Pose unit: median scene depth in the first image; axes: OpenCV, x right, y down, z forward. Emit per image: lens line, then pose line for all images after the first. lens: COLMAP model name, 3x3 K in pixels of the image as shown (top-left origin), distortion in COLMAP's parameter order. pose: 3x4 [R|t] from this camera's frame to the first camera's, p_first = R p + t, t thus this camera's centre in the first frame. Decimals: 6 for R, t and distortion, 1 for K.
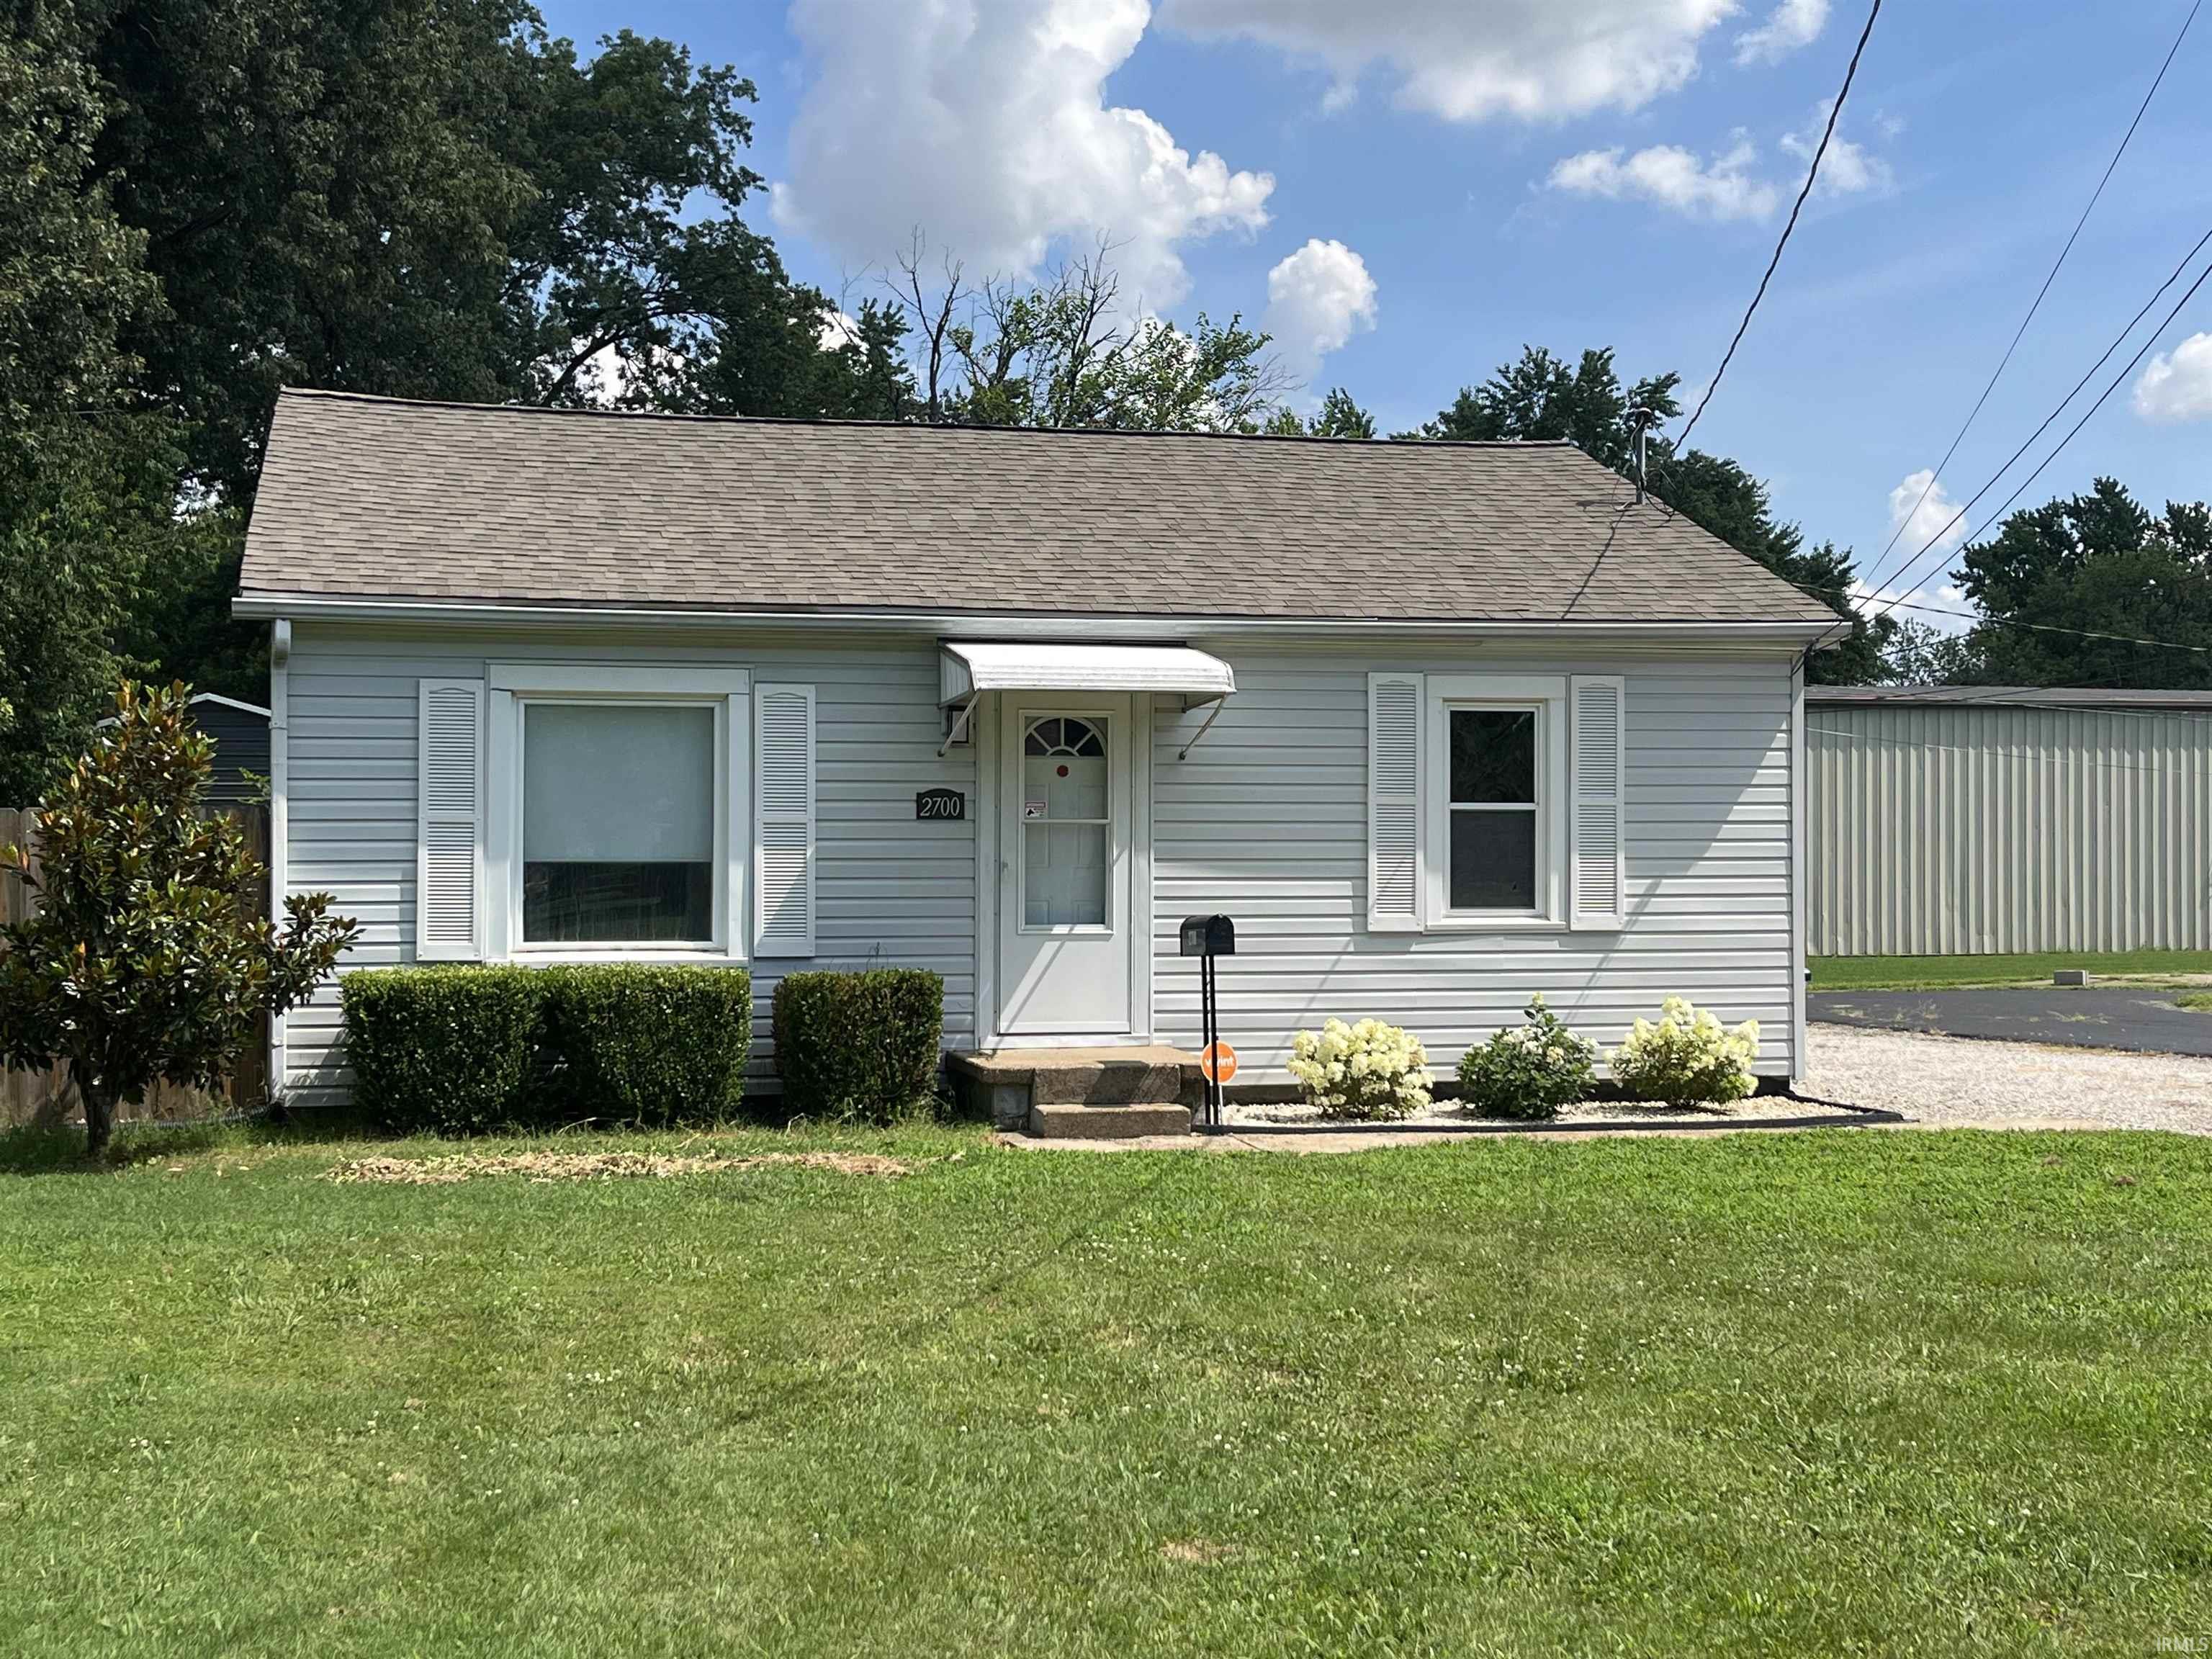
lens RADIAL K [[2854.0, 0, 1116.3], [0, 2854.0, 843.3], [0, 0, 1]] dist [0.047074, 0.000000]
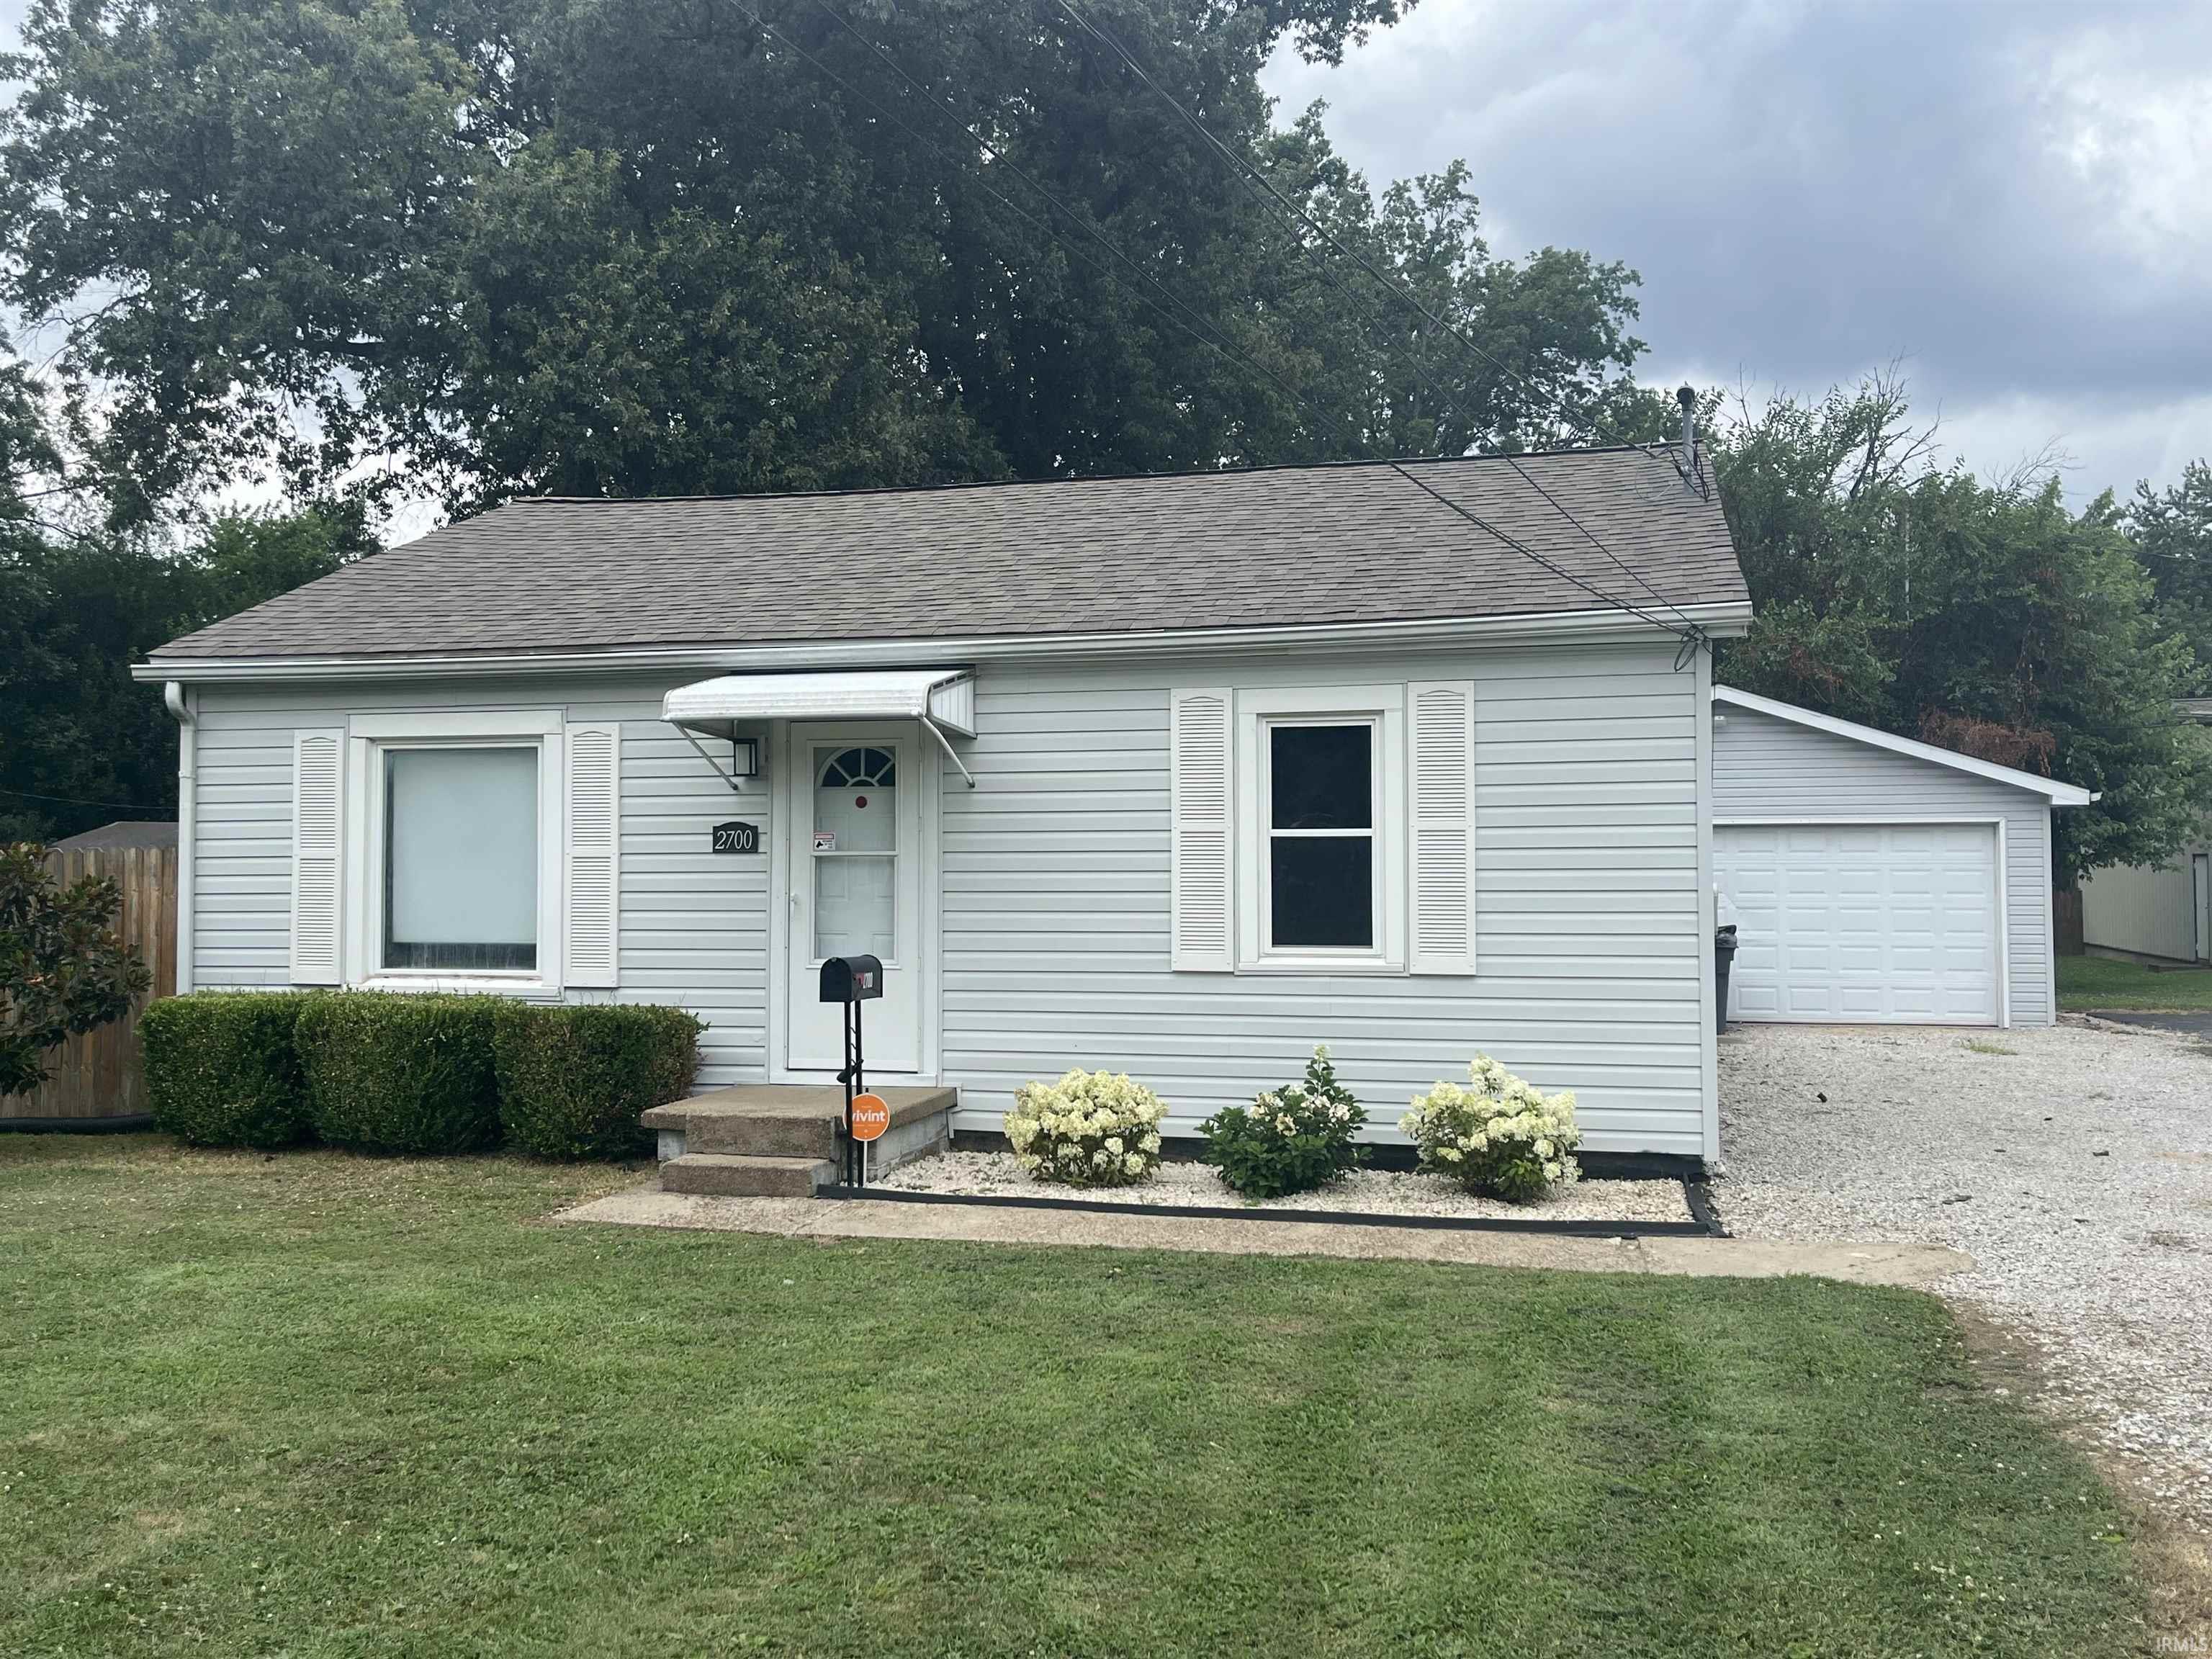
lens RADIAL K [[2006.4, 0, 1096.4], [0, 2006.4, 806.8], [0, 0, 1]] dist [0.031083, -0.018800]
pose [[0.885755, -0.016914, -0.463846, 0.359654], [0.005352, 0.999642, -0.026232, -0.004866], [0.464123, 0.020753, 0.885528, 0.410866]]
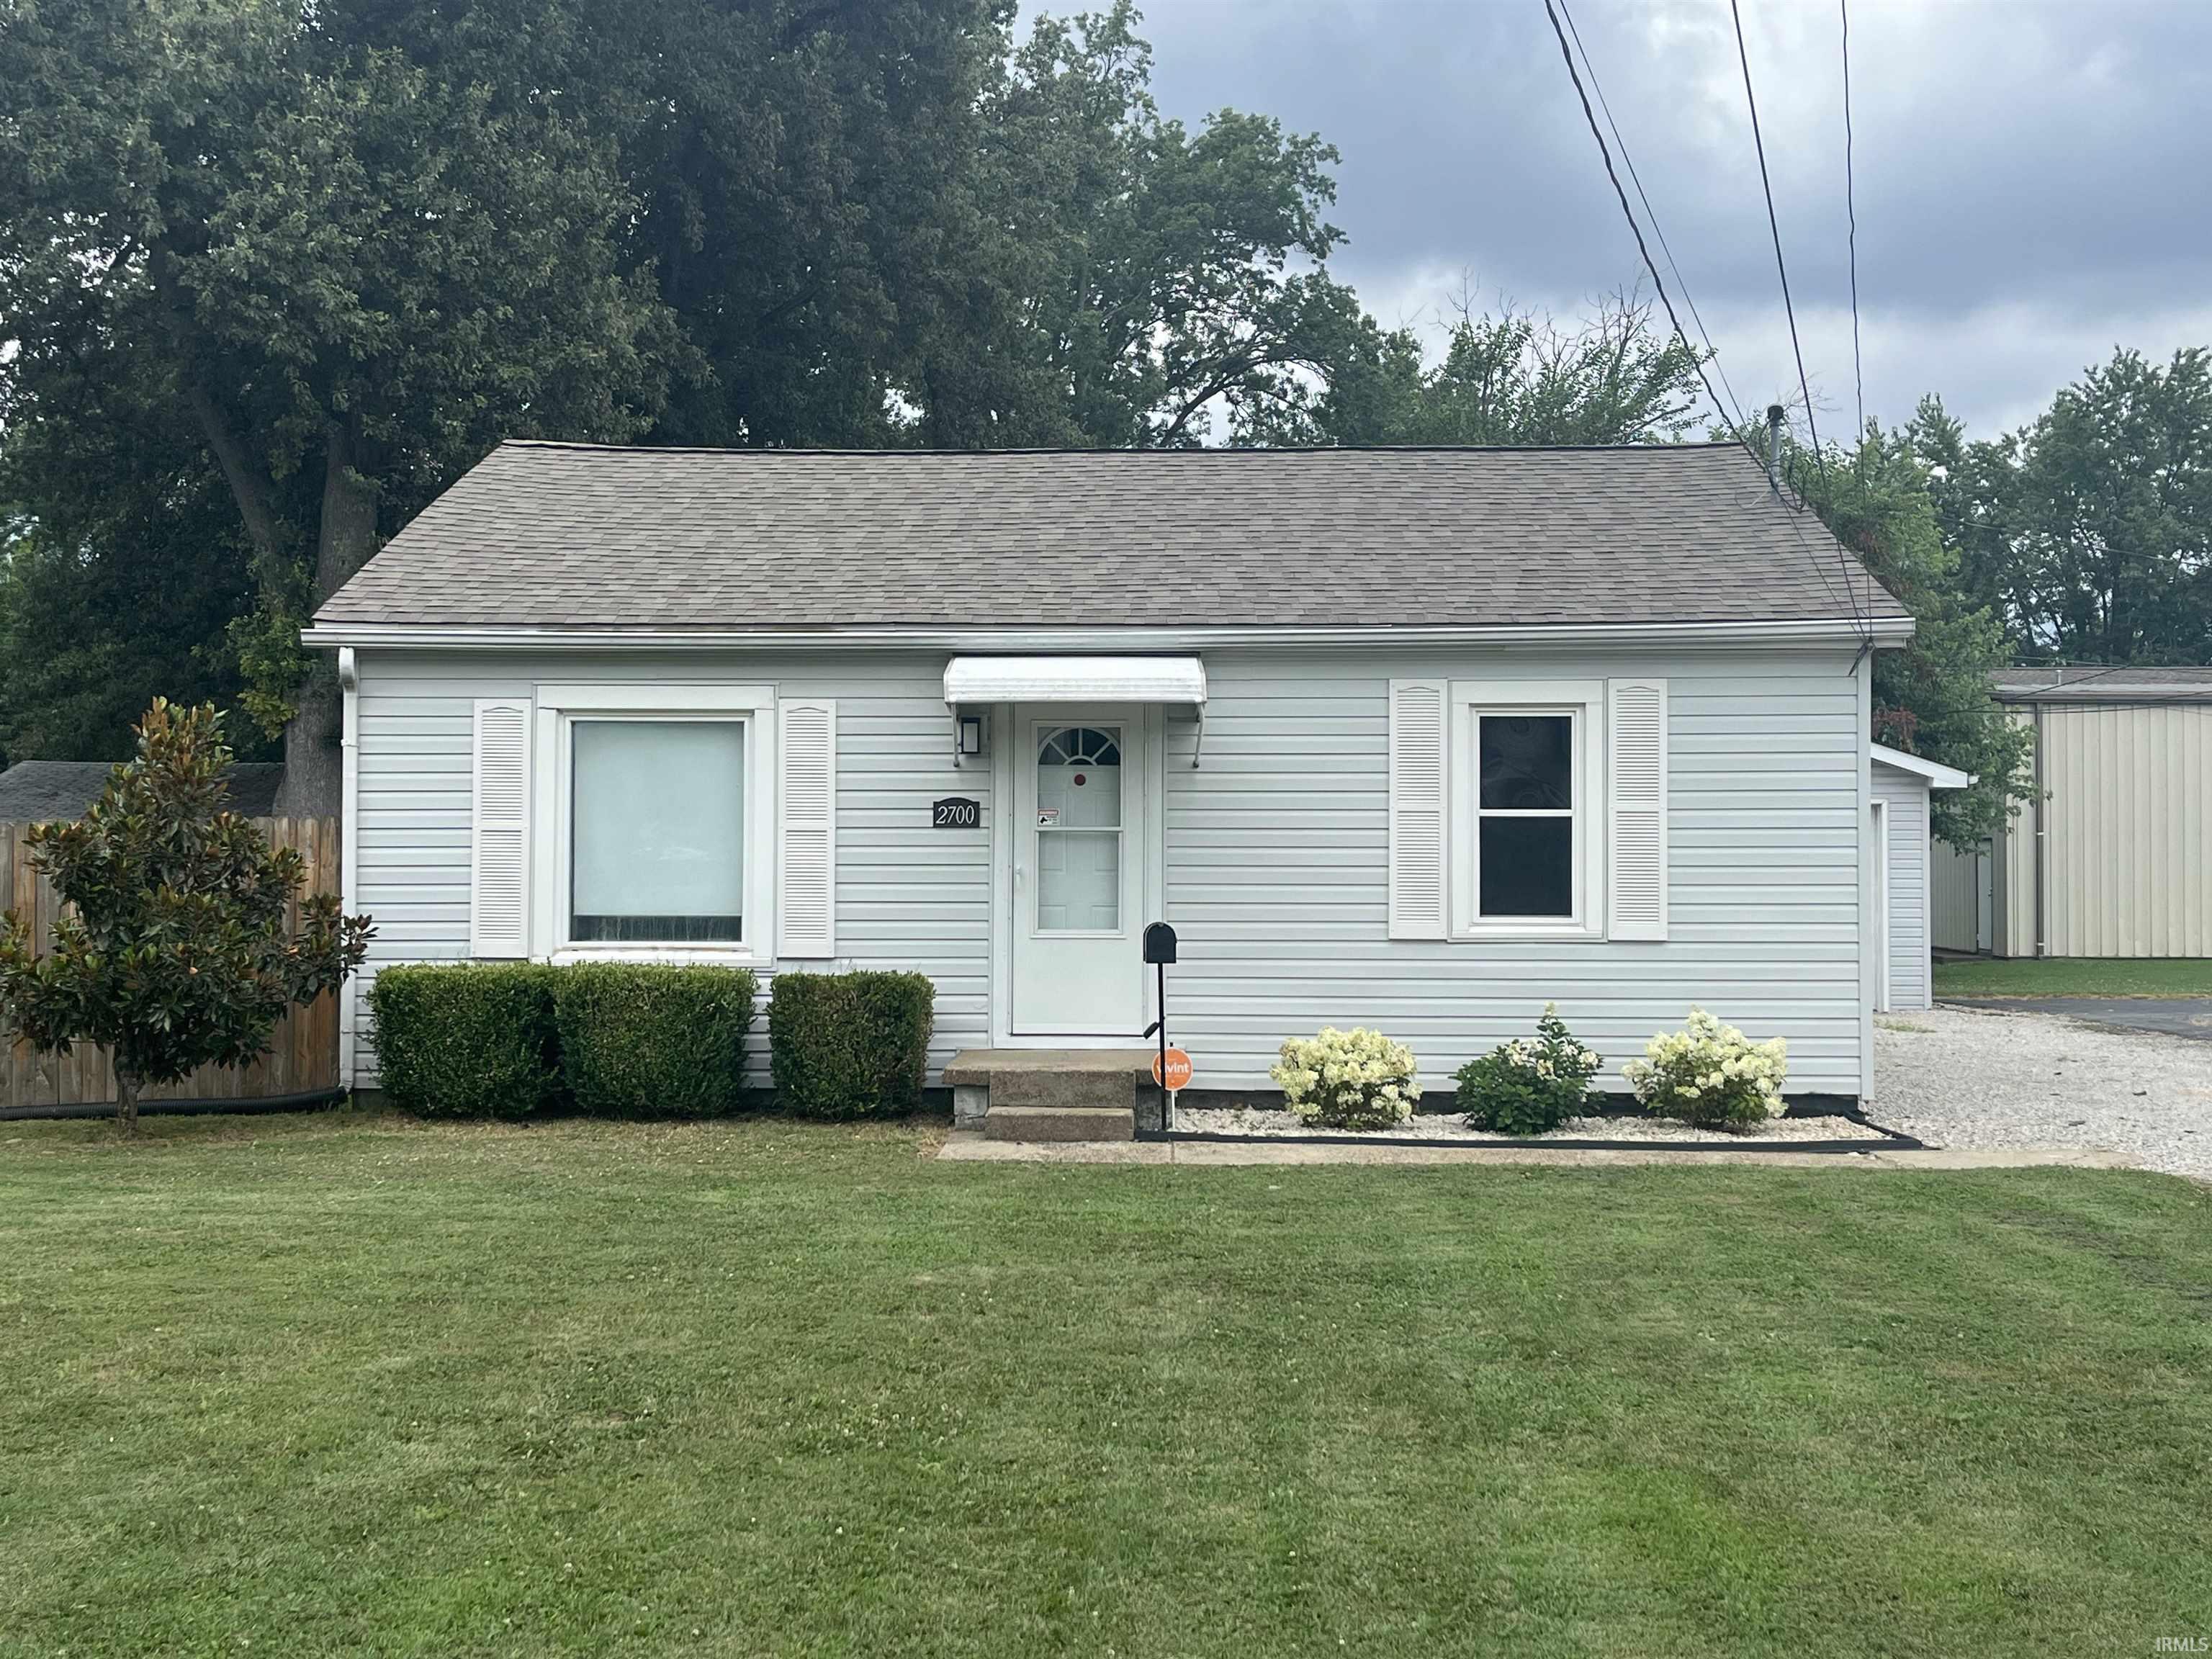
lens RADIAL K [[2584.8, 0, 1090.2], [0, 2584.8, 810.4], [0, 0, 1]] dist [0.043168, 0.000000]
pose [[0.963793, -0.002248, -0.266642, 0.224416], [-0.000608, 0.999943, -0.010628, -0.004160], [0.266651, 0.010406, 0.963737, 0.100249]]
